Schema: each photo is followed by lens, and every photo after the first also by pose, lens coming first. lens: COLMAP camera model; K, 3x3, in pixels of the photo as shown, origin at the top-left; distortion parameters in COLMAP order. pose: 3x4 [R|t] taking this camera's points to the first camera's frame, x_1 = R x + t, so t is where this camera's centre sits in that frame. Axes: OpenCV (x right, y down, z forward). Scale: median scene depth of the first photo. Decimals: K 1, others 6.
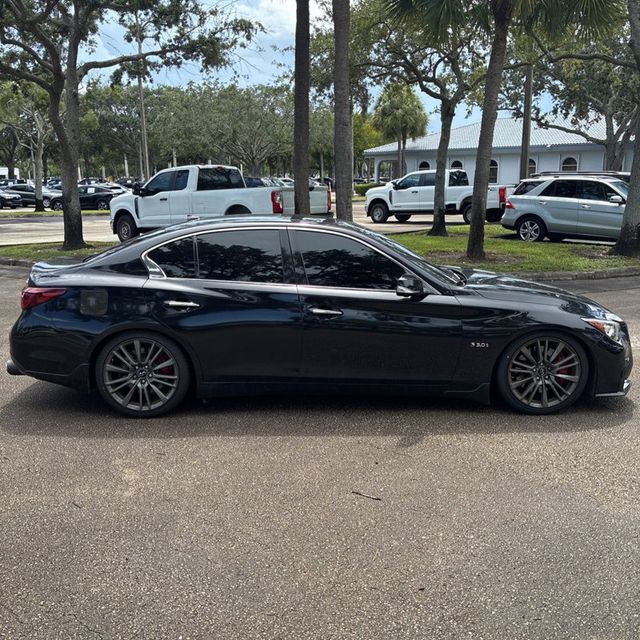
lens RADIAL K [[644.9, 0, 317.7], [0, 644.9, 322.6], [0, 0, 1]] dist [0.017604, 0.000000]
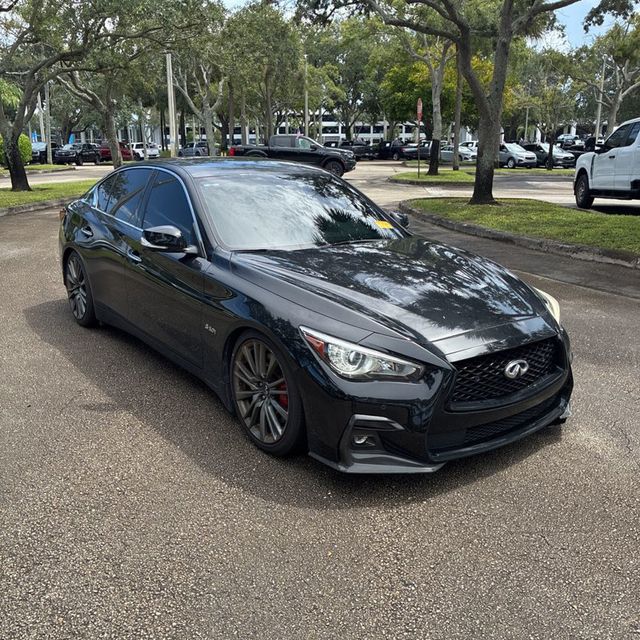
lens RADIAL K [[644.9, 0, 318.1], [0, 644.9, 321.8], [0, 0, 1]] dist [0.017604, 0.000000]
pose [[0.574672, 0.220043, -0.788247, 0.252677], [-0.177038, 0.973794, 0.142769, -0.029249], [0.799005, 0.057504, 0.598568, 0.173770]]
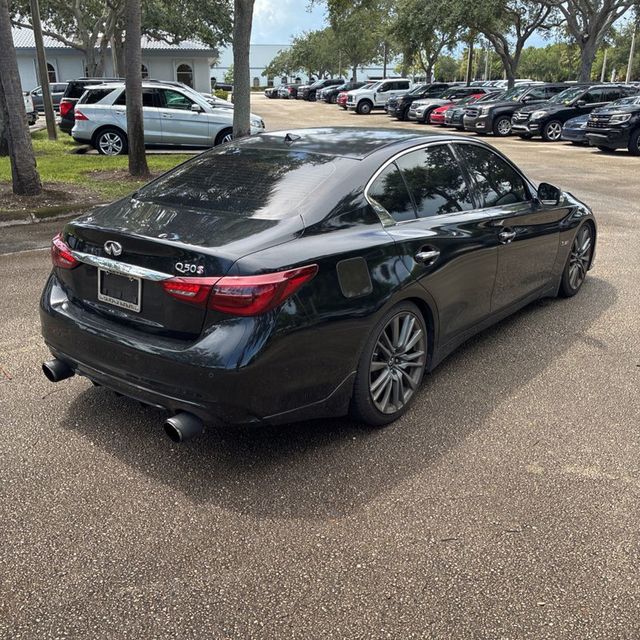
lens RADIAL K [[644.9, 0, 316.5], [0, 644.9, 313.6], [0, 0, 1]] dist [0.017604, 0.000000]
pose [[0.649368, -0.244396, 0.720134, -0.223434], [0.158930, 0.969656, 0.185765, -0.031778], [-0.743682, -0.006179, 0.668505, 0.158959]]
